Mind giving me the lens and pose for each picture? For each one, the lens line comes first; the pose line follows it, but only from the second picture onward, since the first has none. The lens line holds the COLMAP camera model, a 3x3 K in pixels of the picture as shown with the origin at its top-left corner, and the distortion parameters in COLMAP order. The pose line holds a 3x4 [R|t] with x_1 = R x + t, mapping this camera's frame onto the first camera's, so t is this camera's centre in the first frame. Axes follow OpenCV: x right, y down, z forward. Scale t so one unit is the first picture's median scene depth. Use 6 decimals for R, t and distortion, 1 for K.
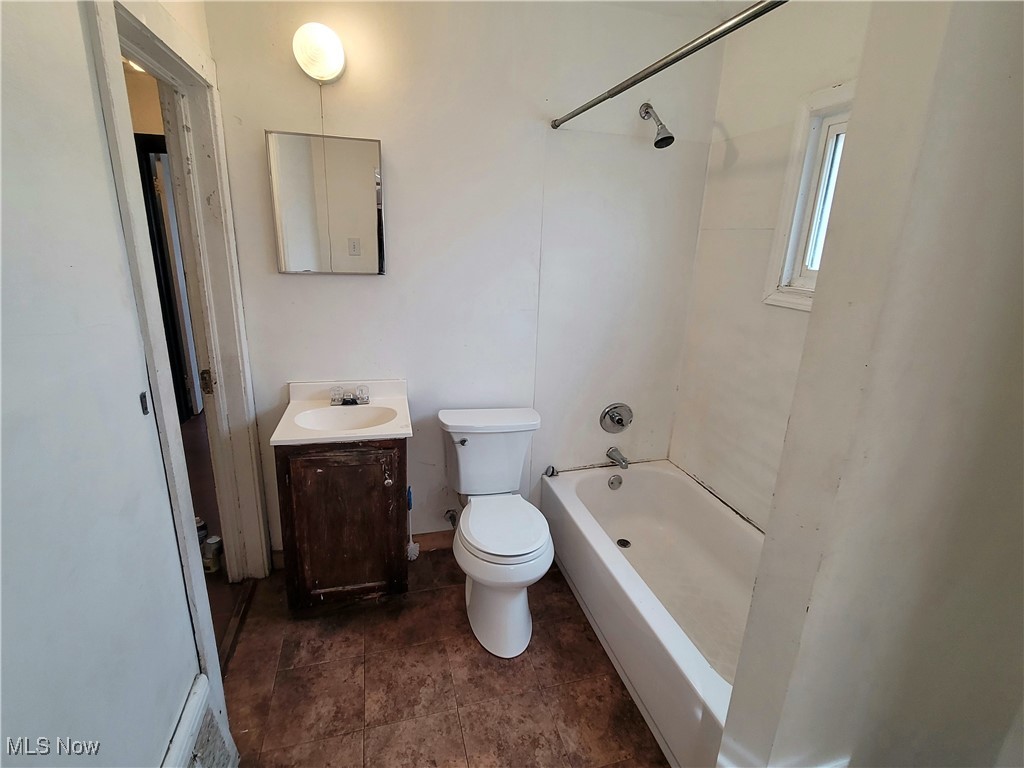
lens RADIAL K [[493.9, 0, 515.4], [0, 493.9, 378.7], [0, 0, 1]] dist [-0.000972, -0.001316]
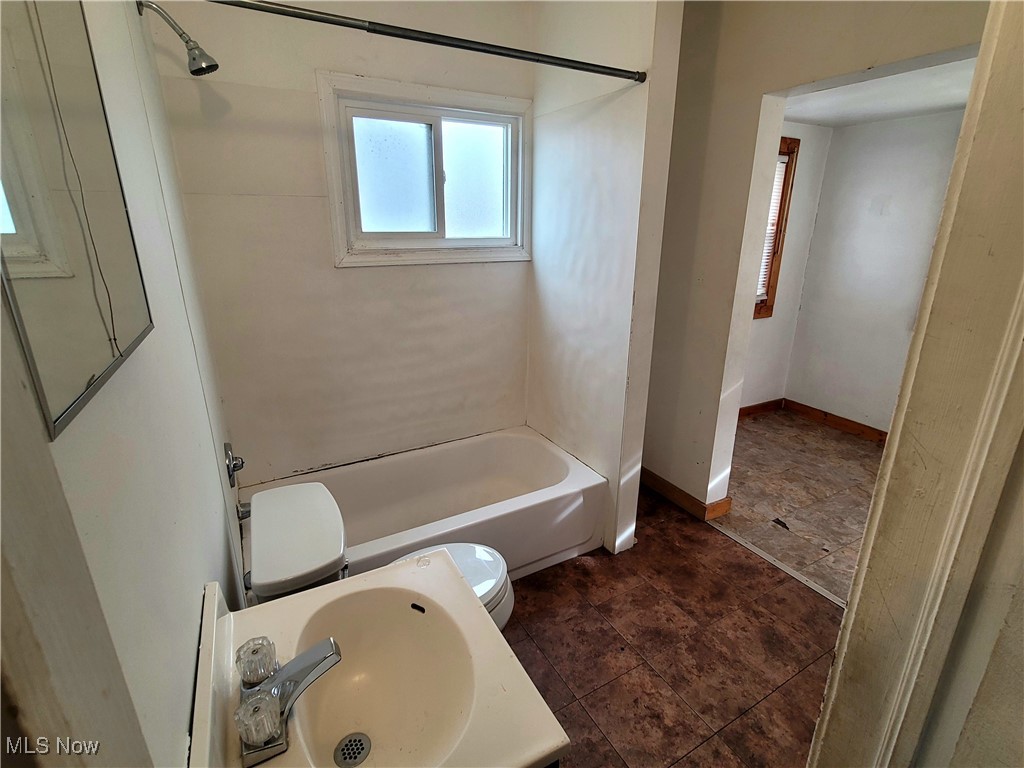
lens RADIAL K [[493.9, 0, 515.4], [0, 493.9, 378.7], [0, 0, 1]] dist [-0.000972, -0.001316]
pose [[-0.231278, -0.331154, 0.914794, -0.794980], [0.262091, 0.884317, 0.386384, -0.313395], [-0.936920, 0.329121, -0.117730, 1.051107]]
